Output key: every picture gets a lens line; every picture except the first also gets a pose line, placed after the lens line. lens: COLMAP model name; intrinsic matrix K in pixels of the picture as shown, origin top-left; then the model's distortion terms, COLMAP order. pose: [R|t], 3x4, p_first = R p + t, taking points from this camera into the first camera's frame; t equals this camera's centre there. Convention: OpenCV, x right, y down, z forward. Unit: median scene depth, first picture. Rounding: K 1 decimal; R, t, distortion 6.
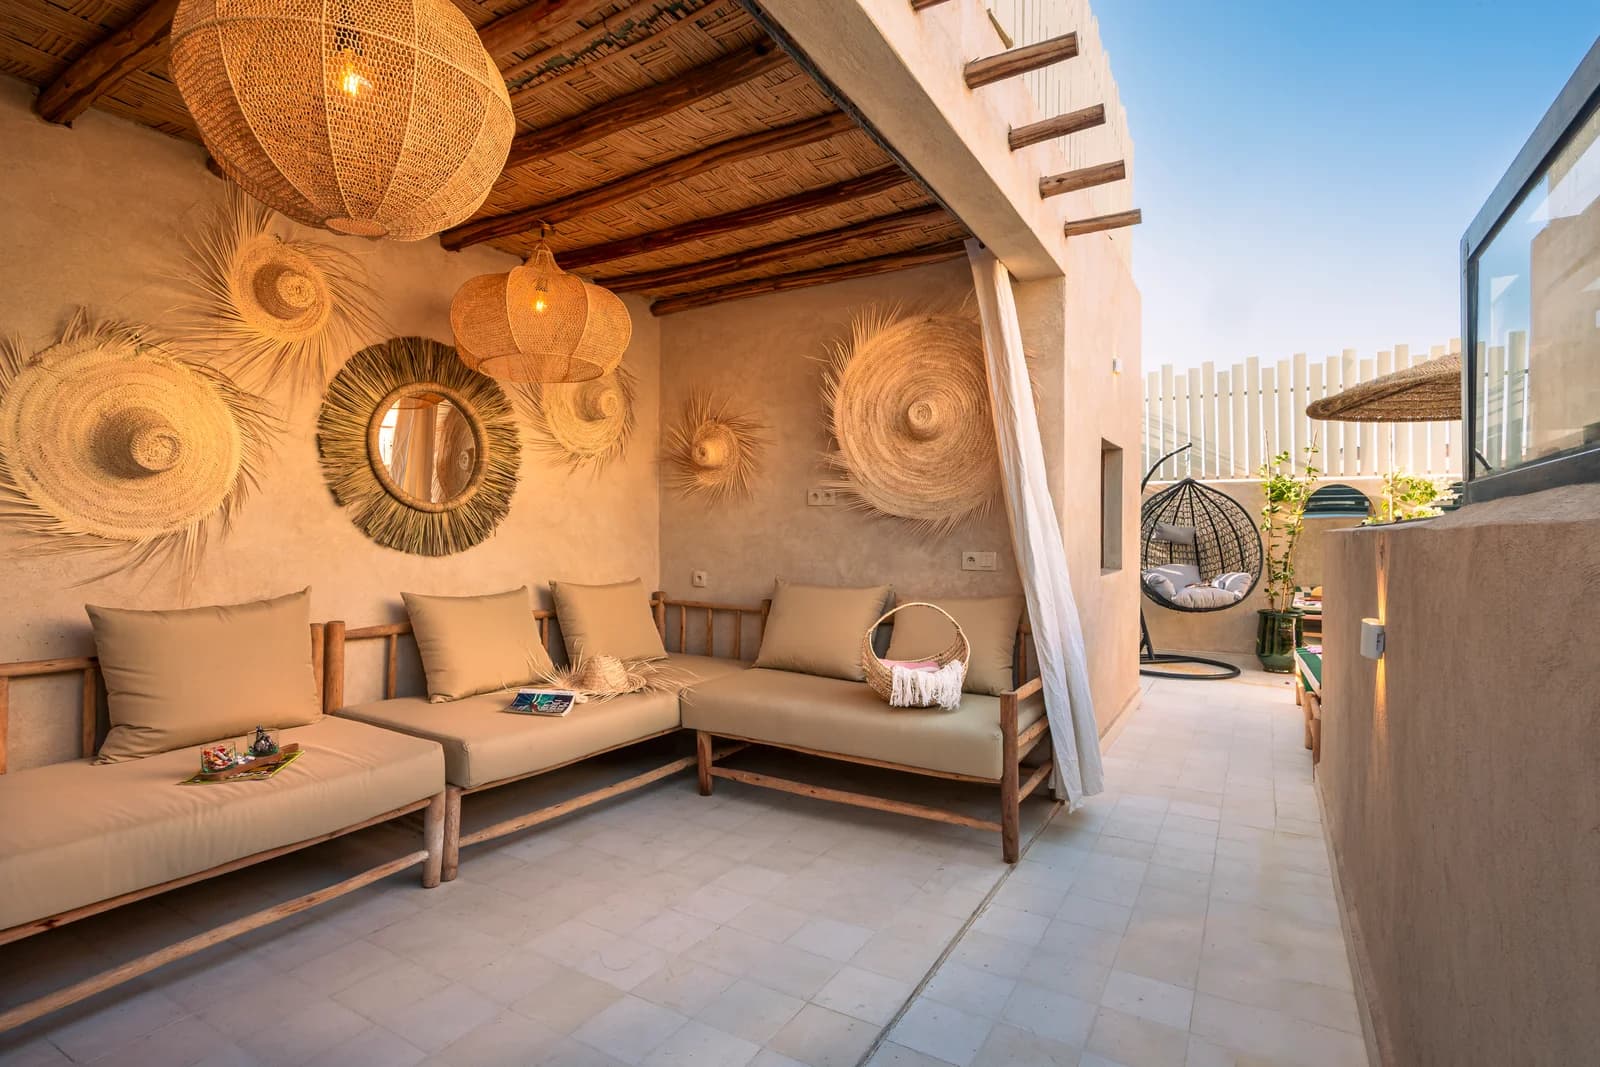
lens RADIAL K [[769.3, 0, 801.5], [0, 769.3, 511.9], [0, 0, 1]] dist [-0.013471, 0.000719]
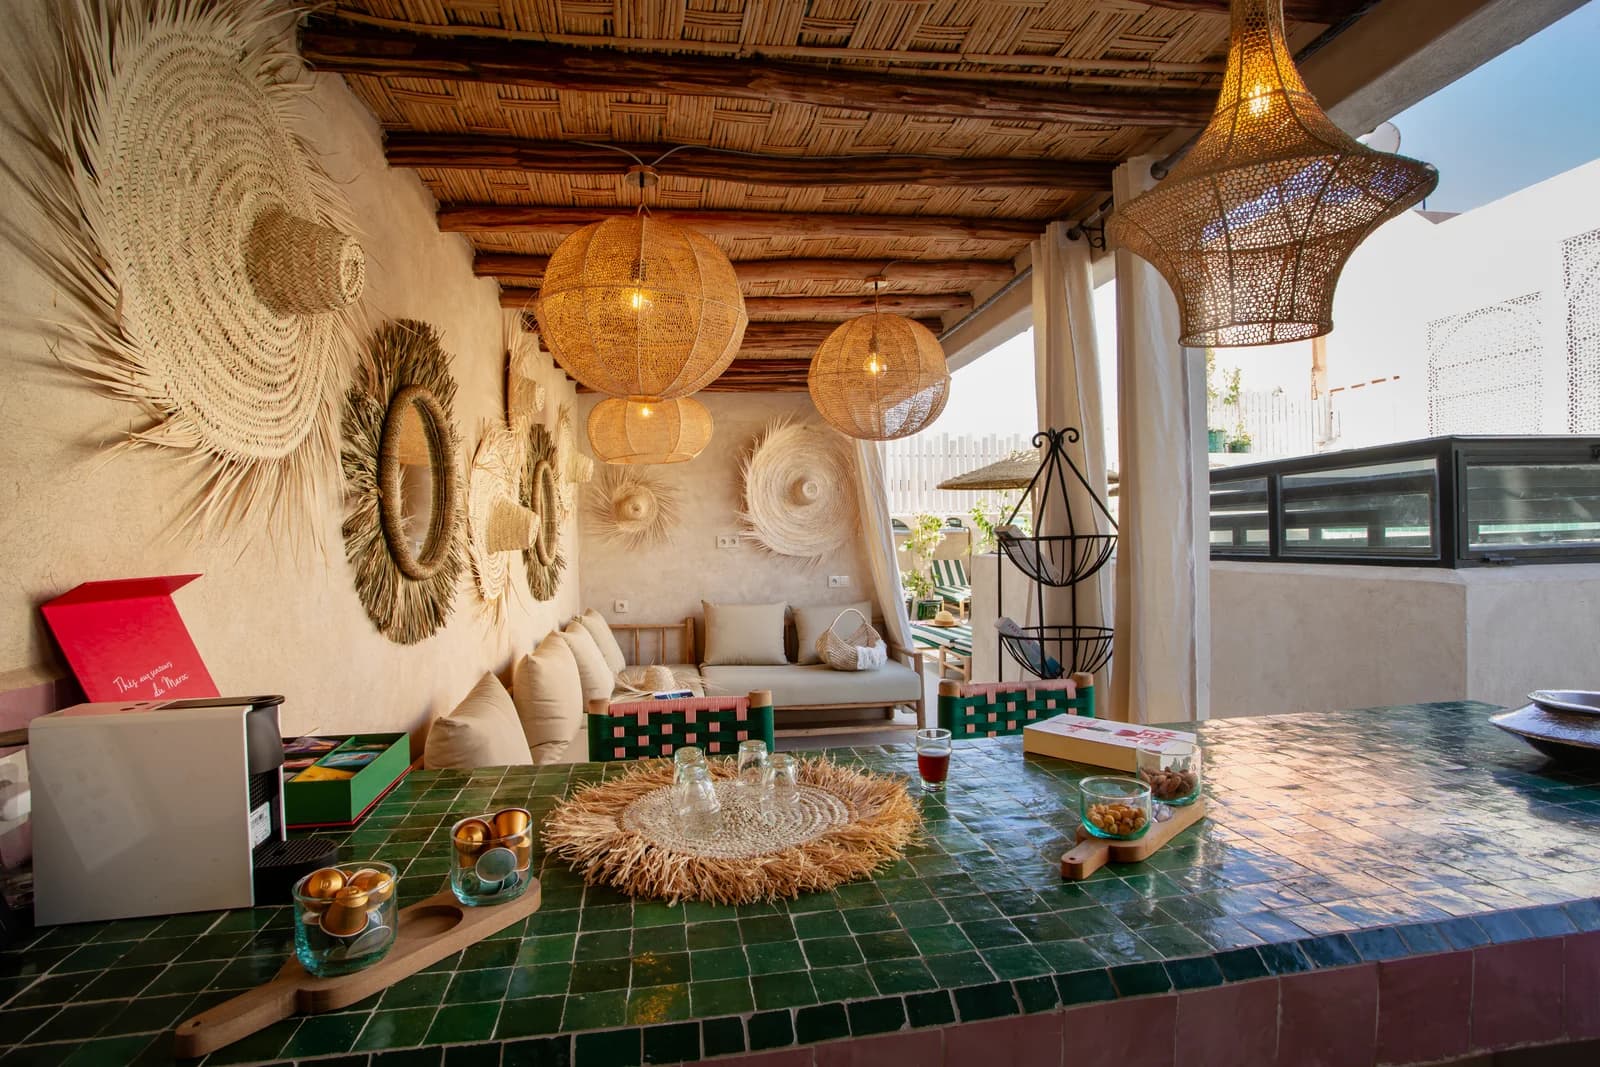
lens RADIAL K [[743.0, 0, 784.8], [0, 743.0, 535.3], [0, 0, 1]] dist [0.001832, 0.000334]
pose [[0.797776, -0.013849, 0.602795, -0.740764], [0.002991, 0.999815, 0.019012, -0.059529], [-0.602947, -0.013364, 0.797669, -0.159802]]
